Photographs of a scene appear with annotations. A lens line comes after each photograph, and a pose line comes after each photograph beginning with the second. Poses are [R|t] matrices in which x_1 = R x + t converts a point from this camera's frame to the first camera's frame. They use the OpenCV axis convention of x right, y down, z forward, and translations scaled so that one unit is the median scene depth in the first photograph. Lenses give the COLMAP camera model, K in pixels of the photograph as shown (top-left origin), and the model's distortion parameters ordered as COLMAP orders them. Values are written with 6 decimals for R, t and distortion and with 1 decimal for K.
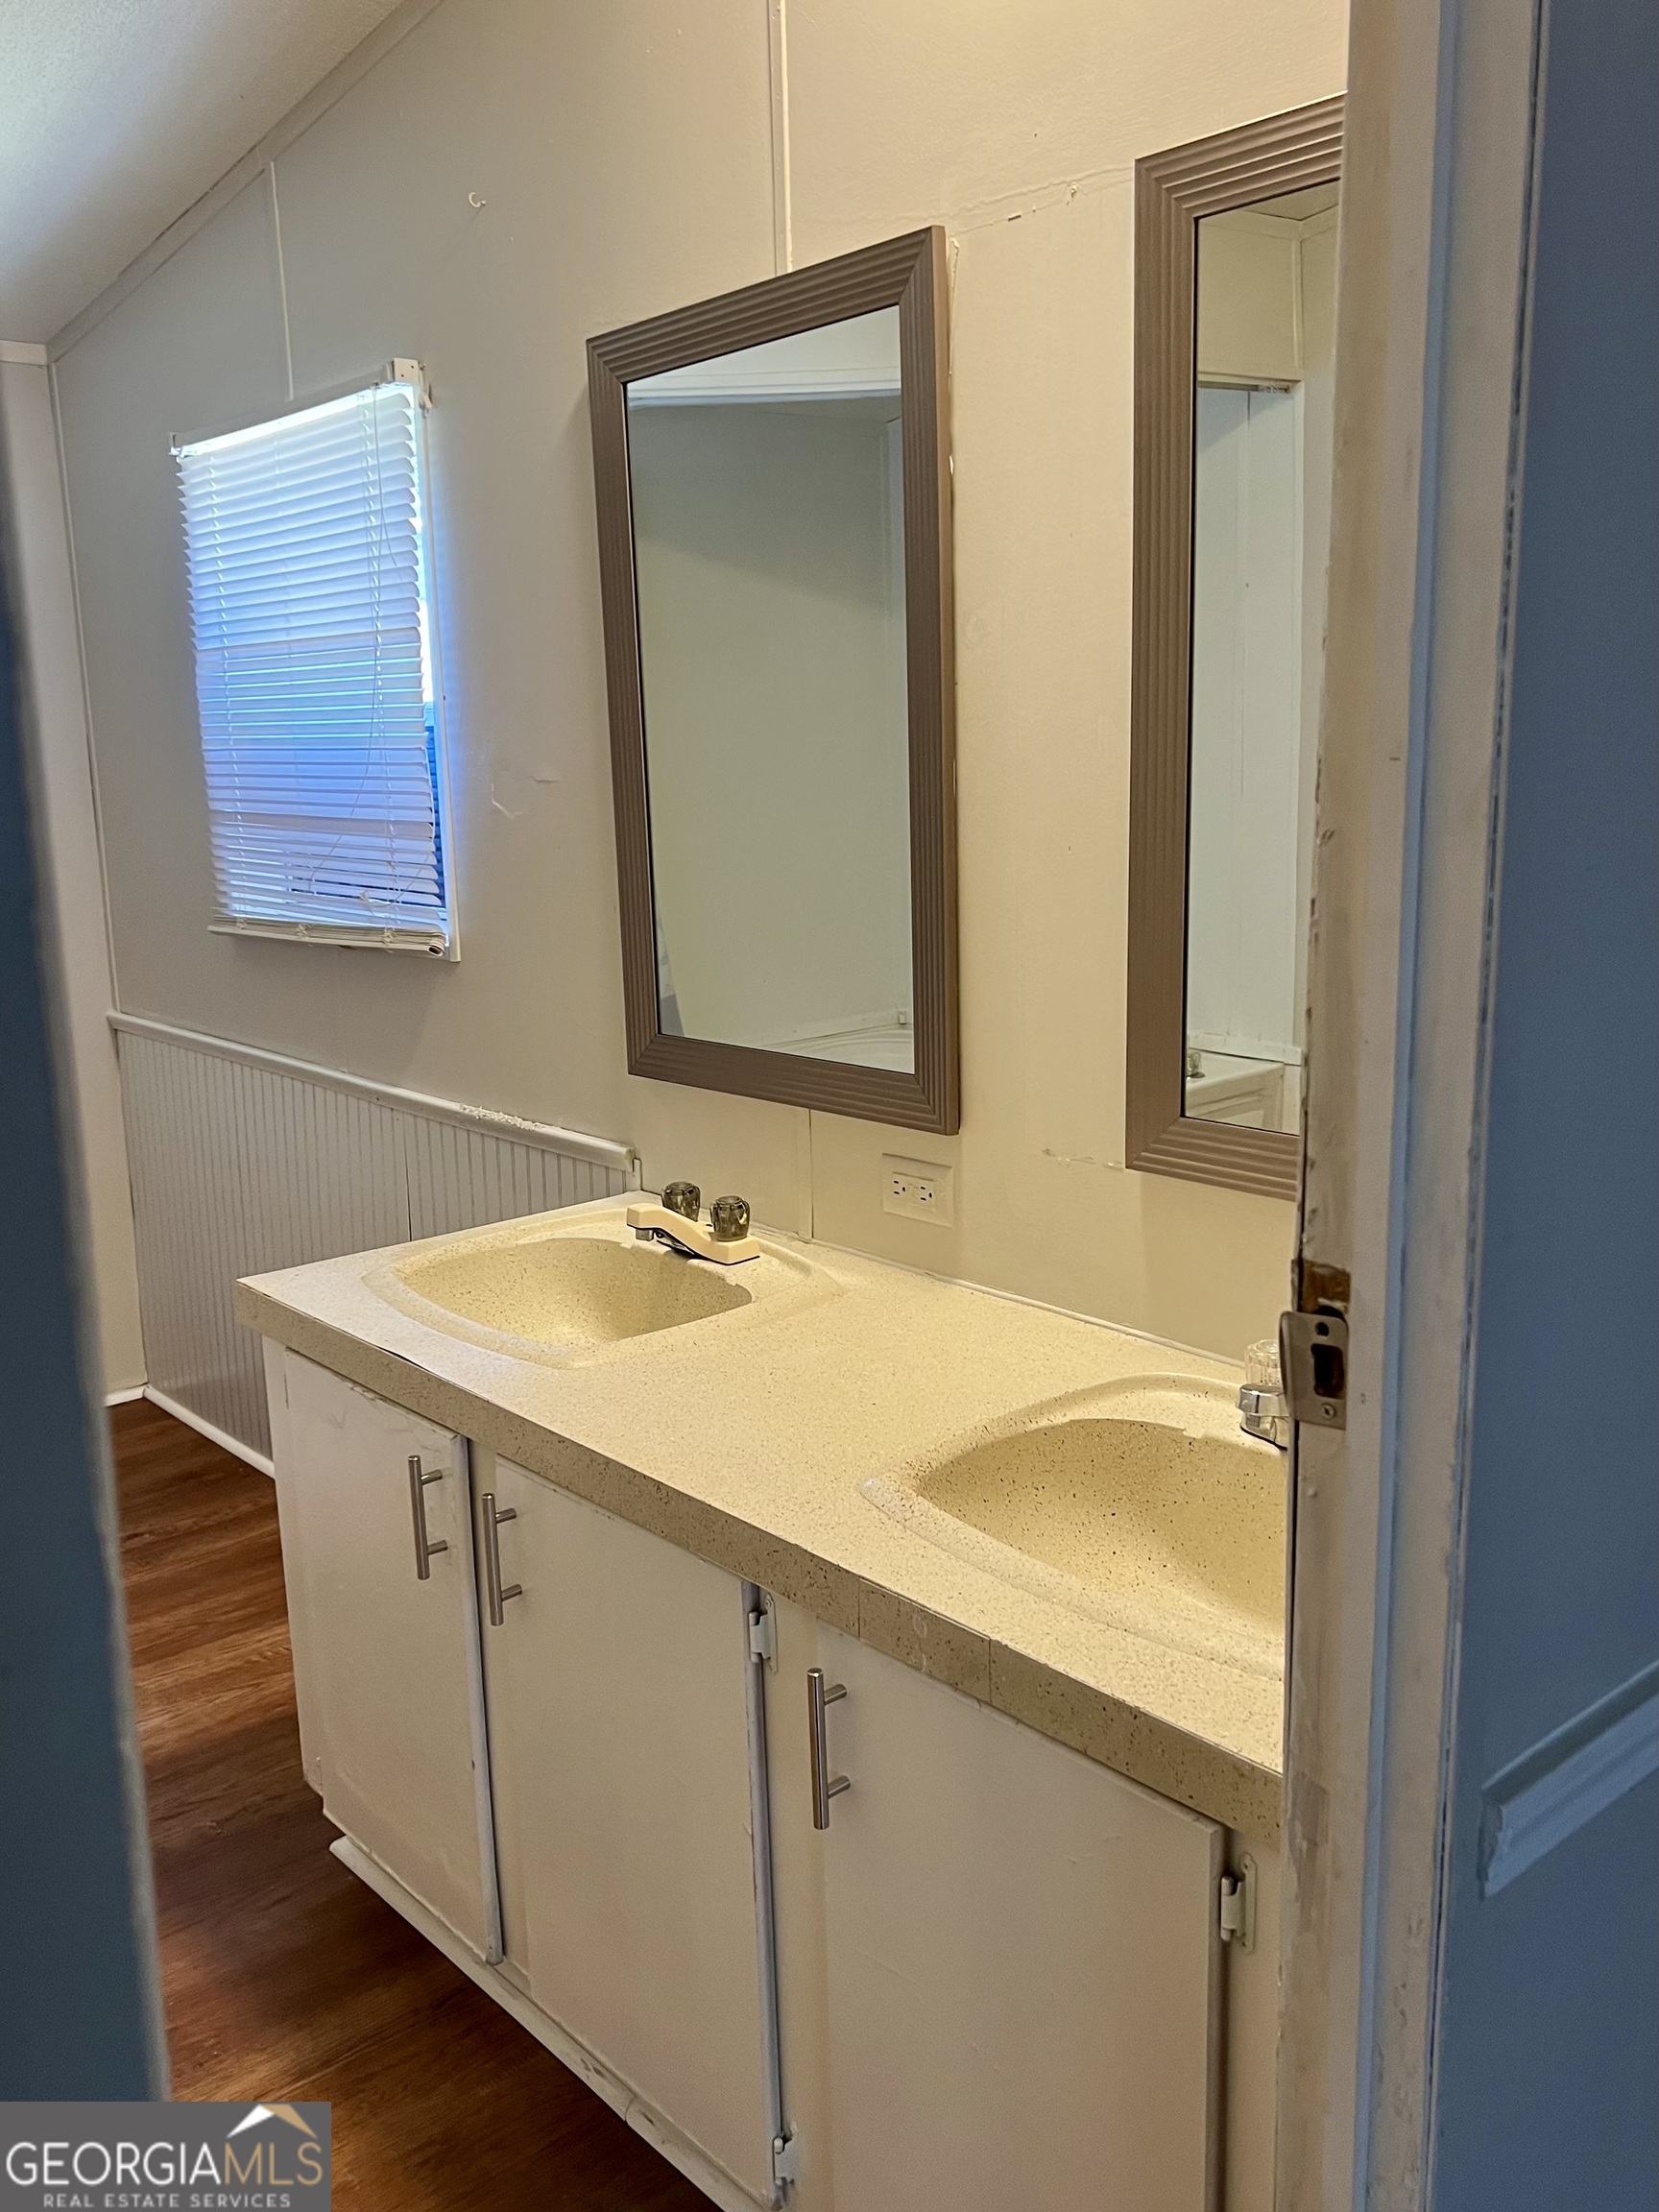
lens RADIAL K [[1835.6, 0, 829.0], [0, 1835.6, 1184.3], [0, 0, 1]] dist [0.047778, -0.006561]
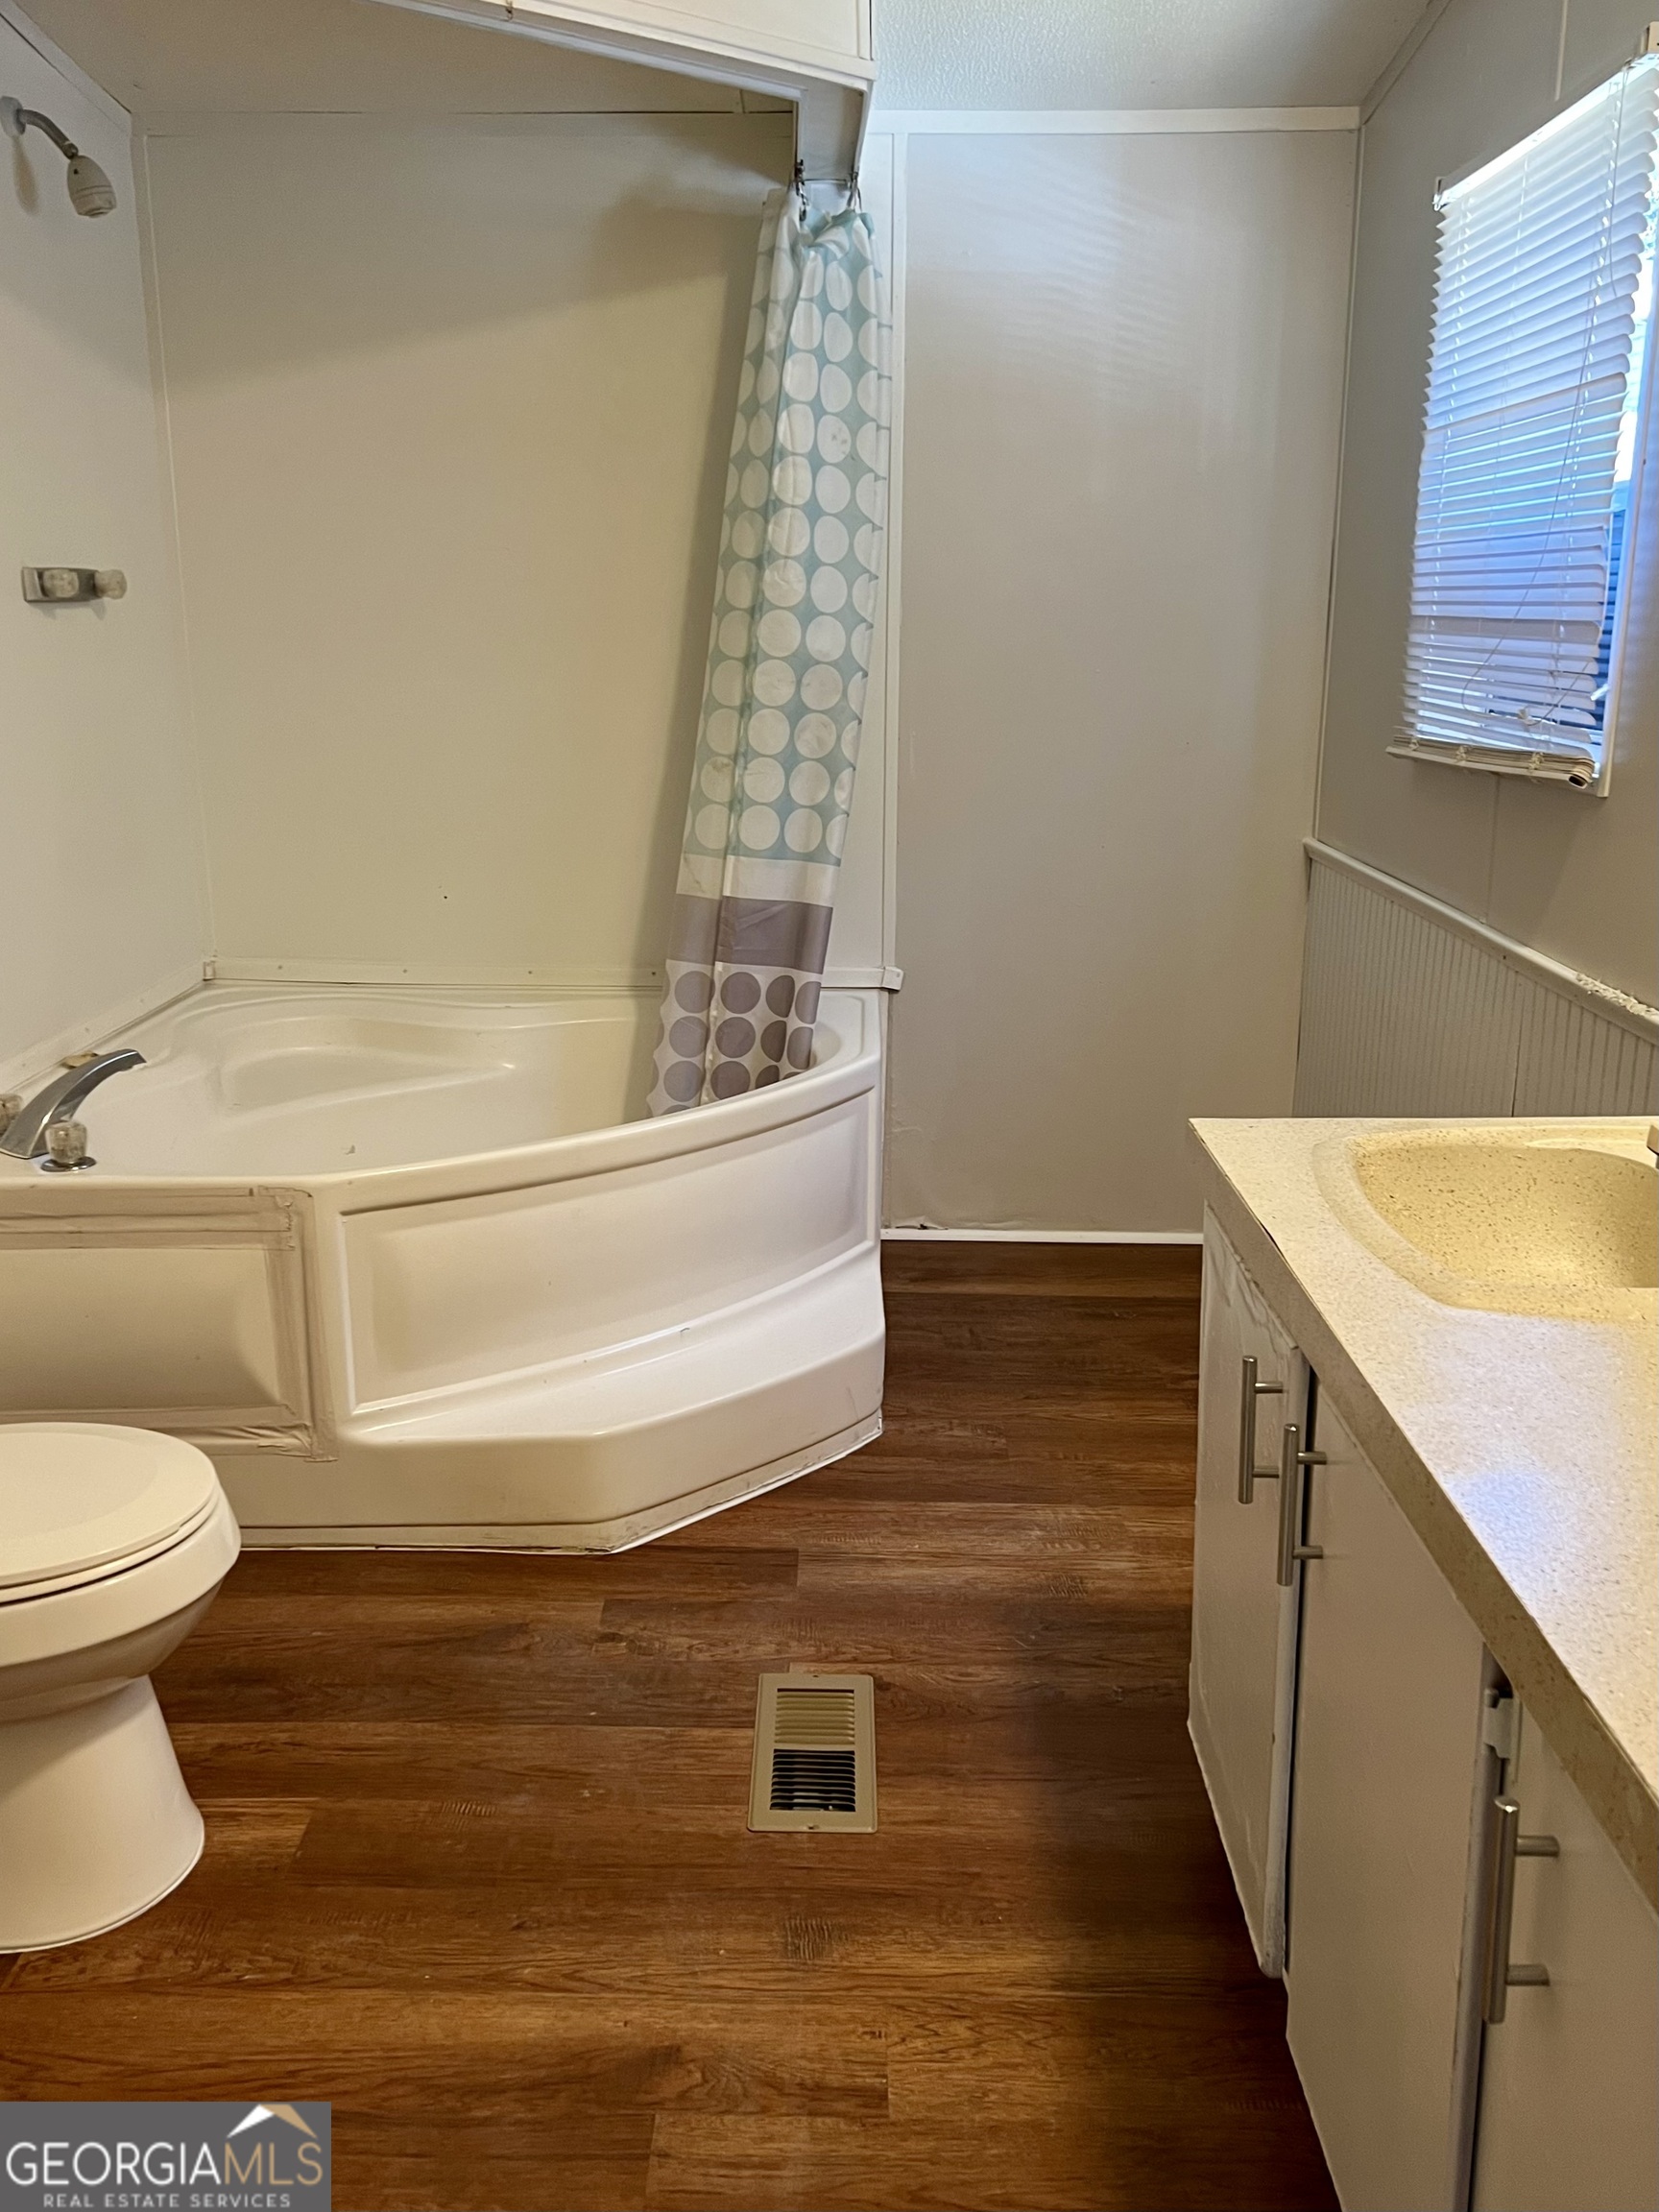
lens RADIAL K [[1882.0, 0, 833.0], [0, 1882.0, 1137.8], [0, 0, 1]] dist [0.079327, -0.081853]
pose [[0.745032, 0.193935, -0.638214, 0.108800], [-0.165761, 0.980616, 0.104477, -0.005710], [0.646104, 0.027952, 0.762737, 0.148417]]
